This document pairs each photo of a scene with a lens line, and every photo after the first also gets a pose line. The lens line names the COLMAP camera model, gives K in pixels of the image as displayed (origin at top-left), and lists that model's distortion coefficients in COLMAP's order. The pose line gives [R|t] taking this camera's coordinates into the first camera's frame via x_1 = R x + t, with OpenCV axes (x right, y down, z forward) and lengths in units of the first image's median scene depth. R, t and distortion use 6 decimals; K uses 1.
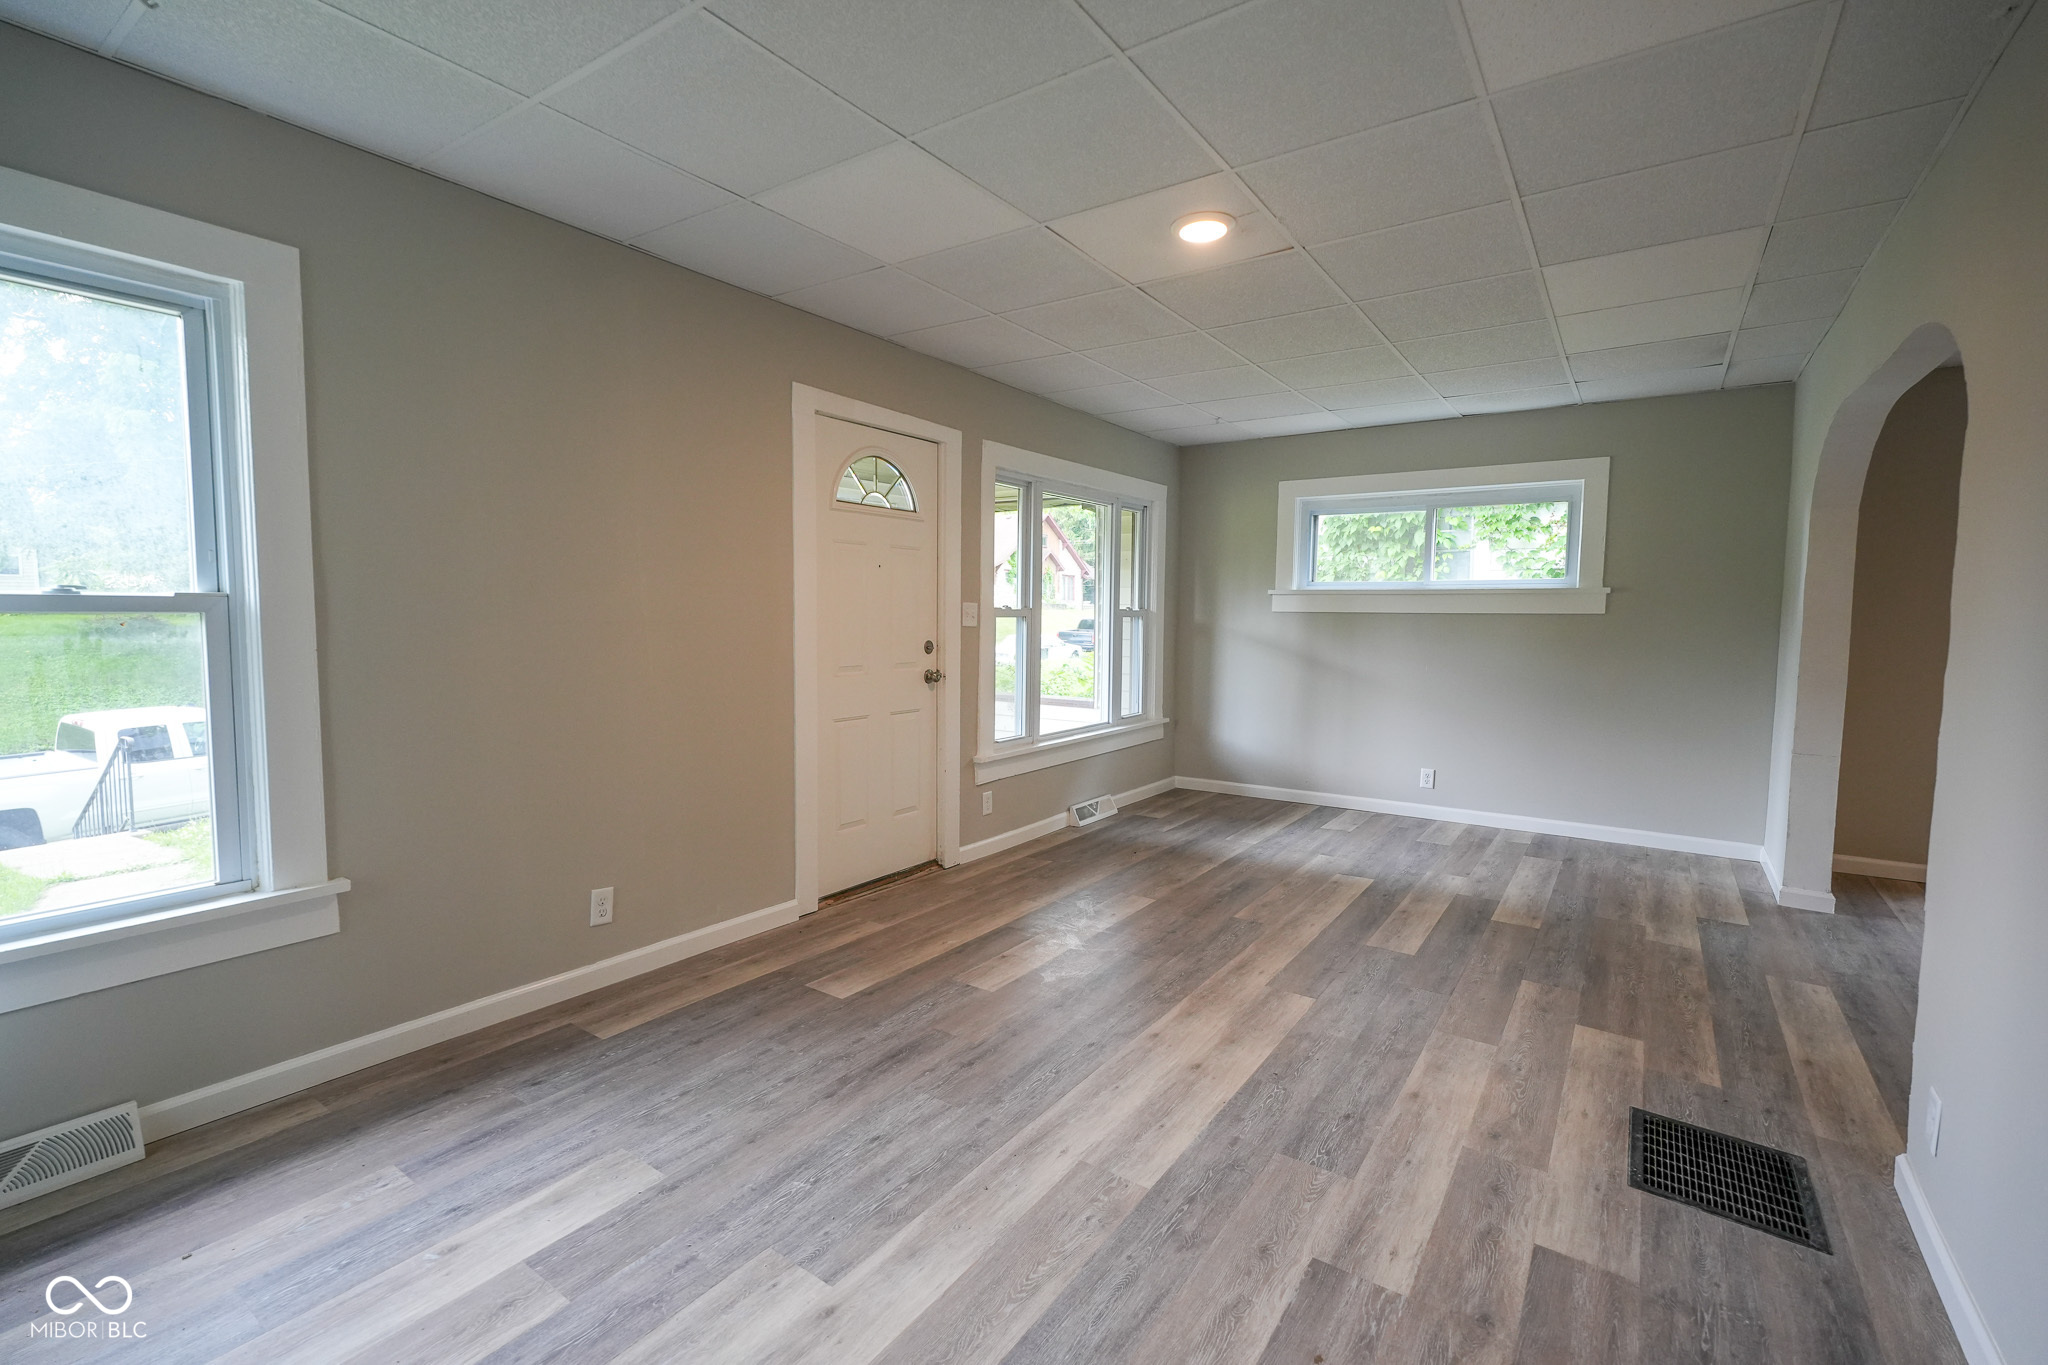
lens RADIAL K [[908.3, 0, 1030.3], [0, 908.3, 681.1], [0, 0, 1]] dist [-0.003018, -0.000020]
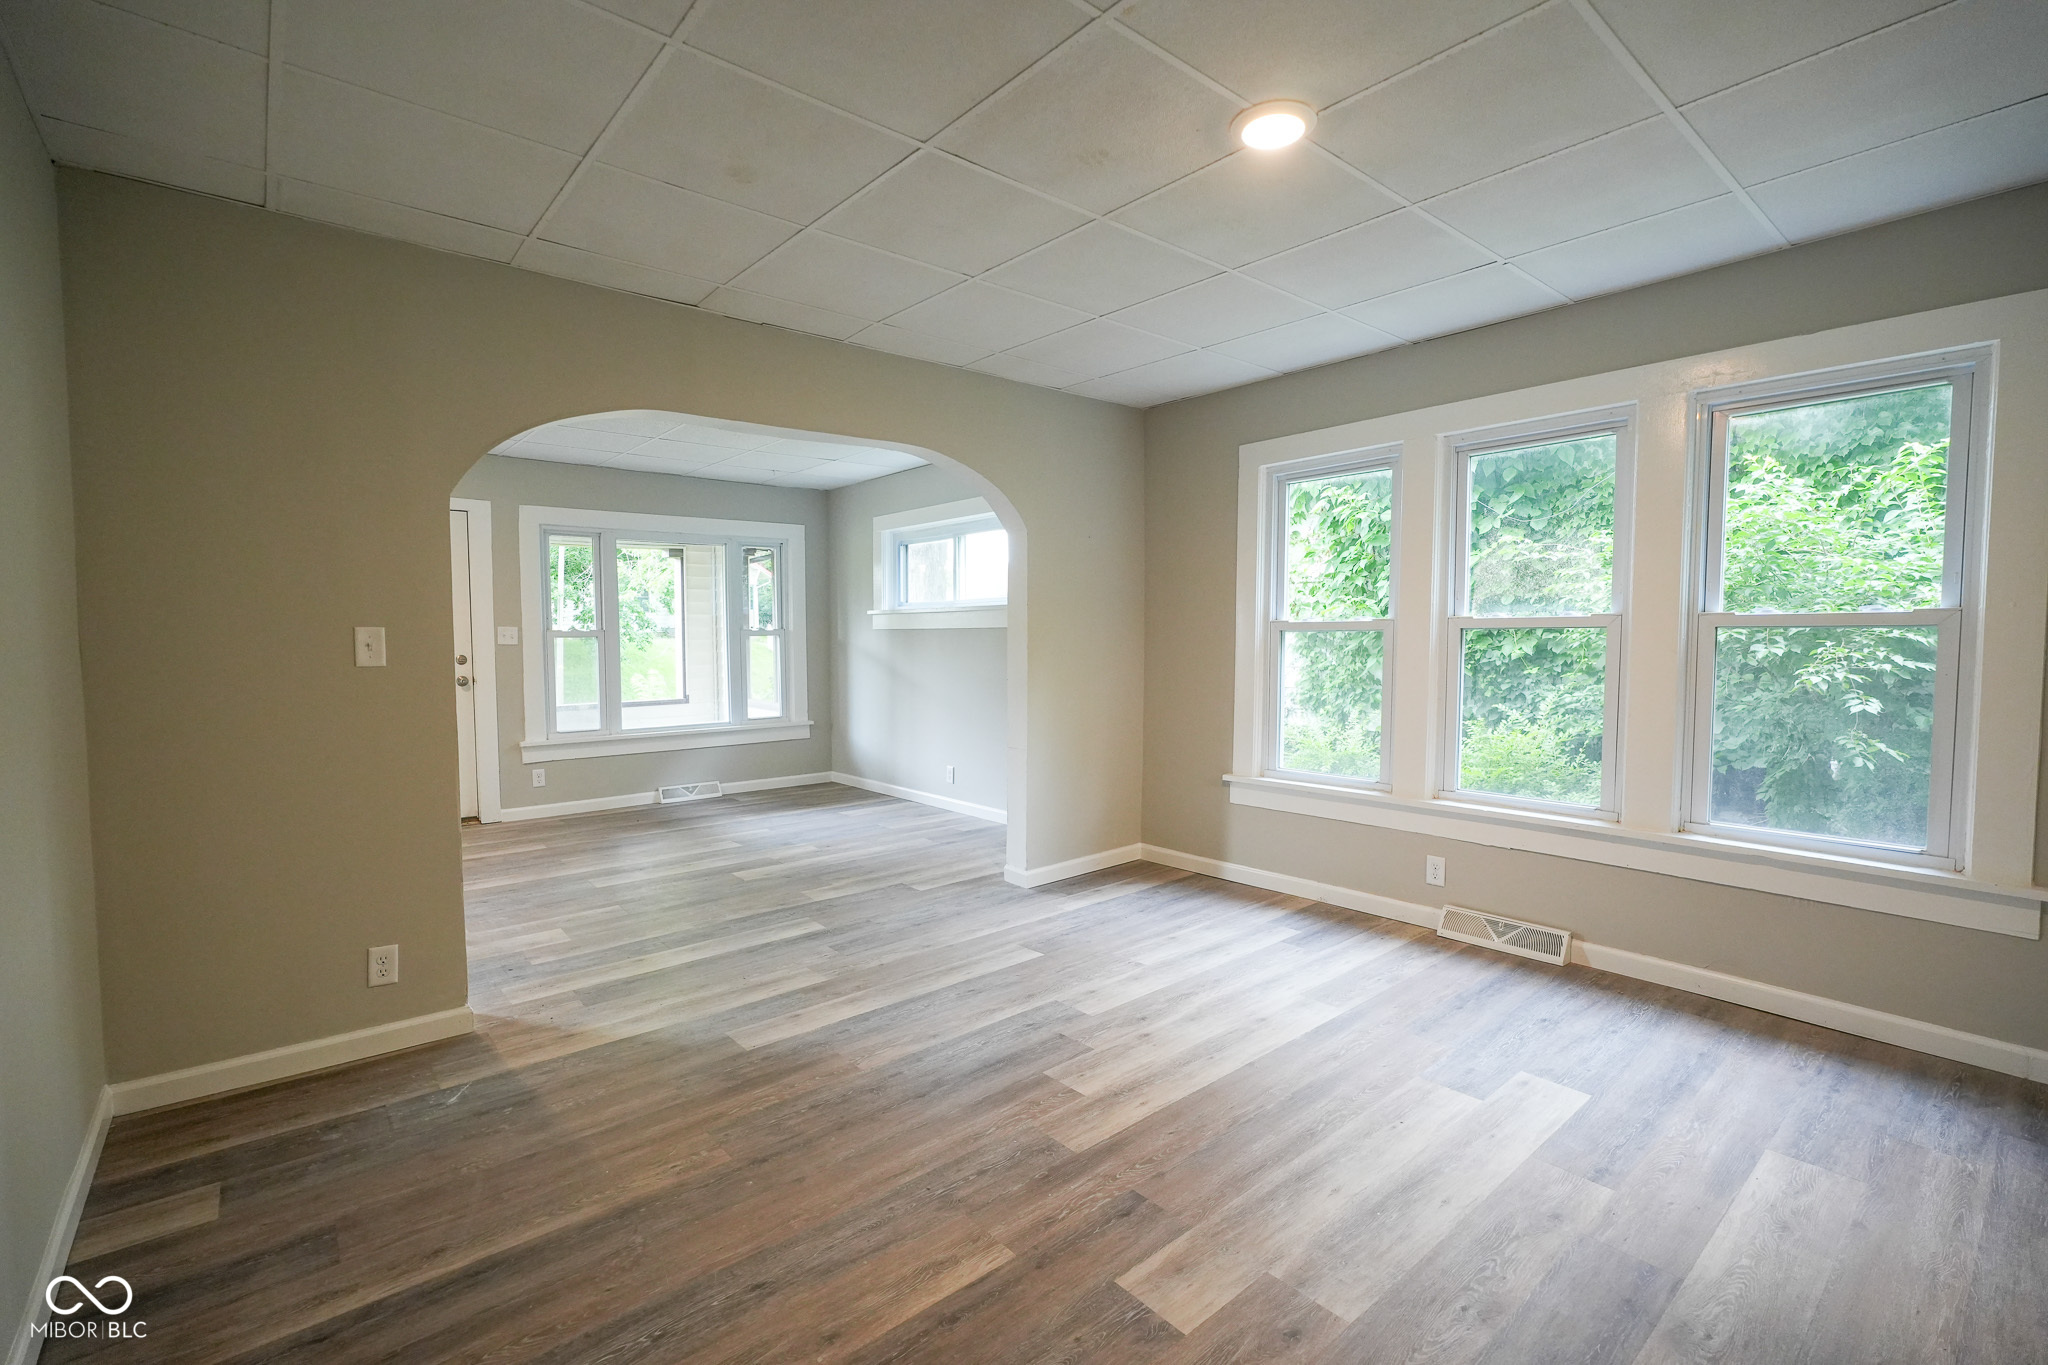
lens RADIAL K [[908.3, 0, 1020.9], [0, 908.3, 681.6], [0, 0, 1]] dist [-0.003018, -0.000020]
pose [[0.963081, -0.000549, -0.269211, 1.402753], [-0.005654, 0.999736, -0.022265, 0.028089], [0.269152, 0.022965, 0.962824, -0.118840]]
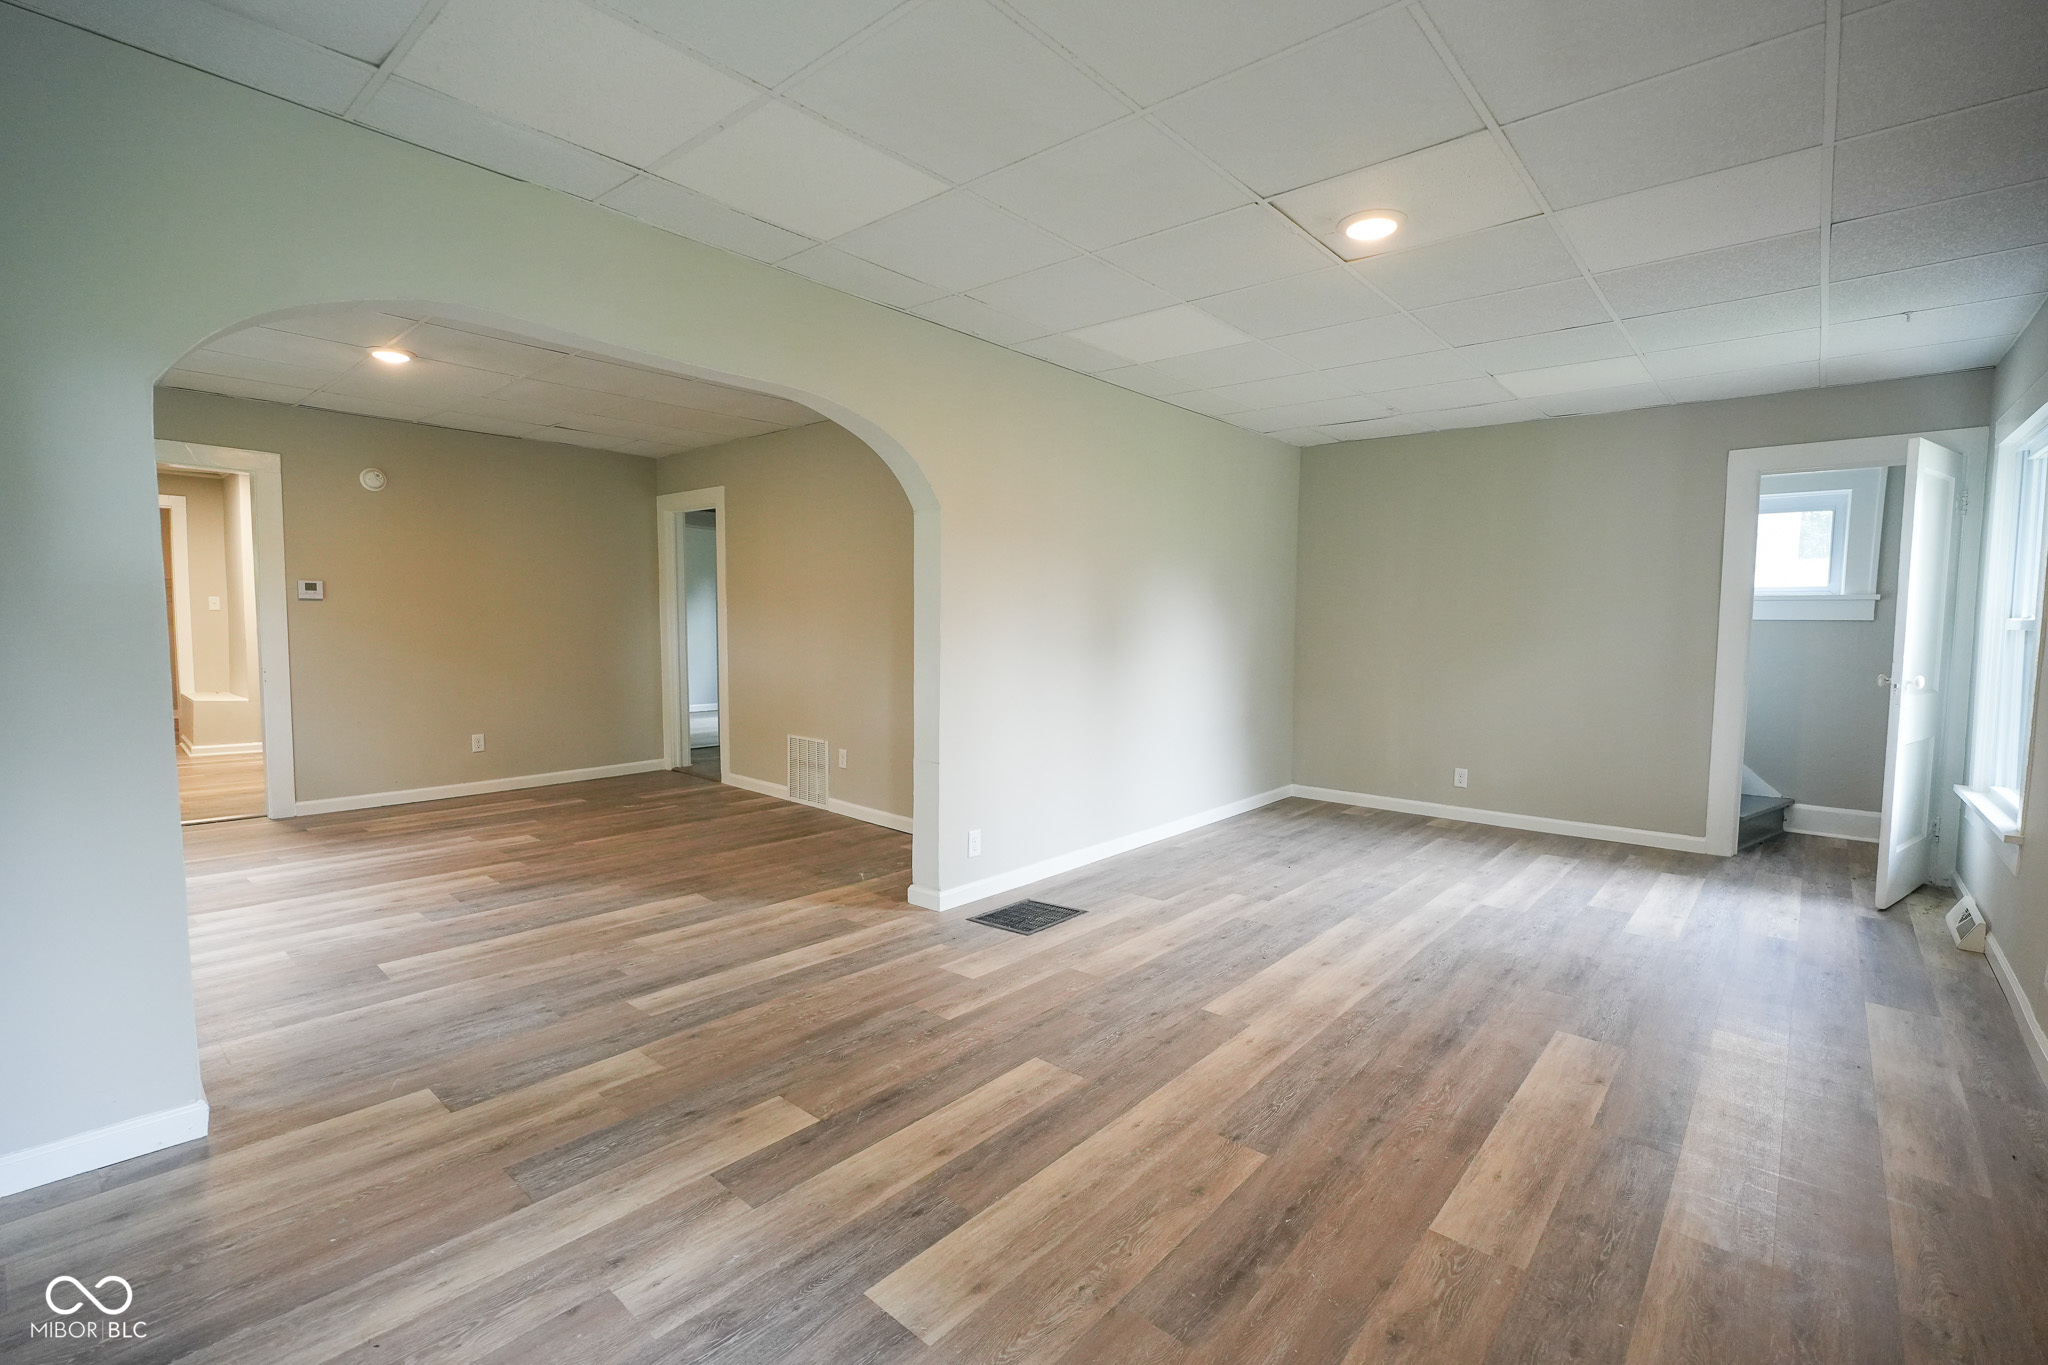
lens RADIAL K [[907.5, 0, 1019.9], [0, 907.5, 683.9], [0, 0, 1]] dist [0.003834, 0.000295]
pose [[-0.991905, -0.031978, 0.122893, 0.358992], [-0.013499, 0.988843, 0.148352, -0.122255], [-0.126265, 0.145492, -0.981269, 1.735755]]
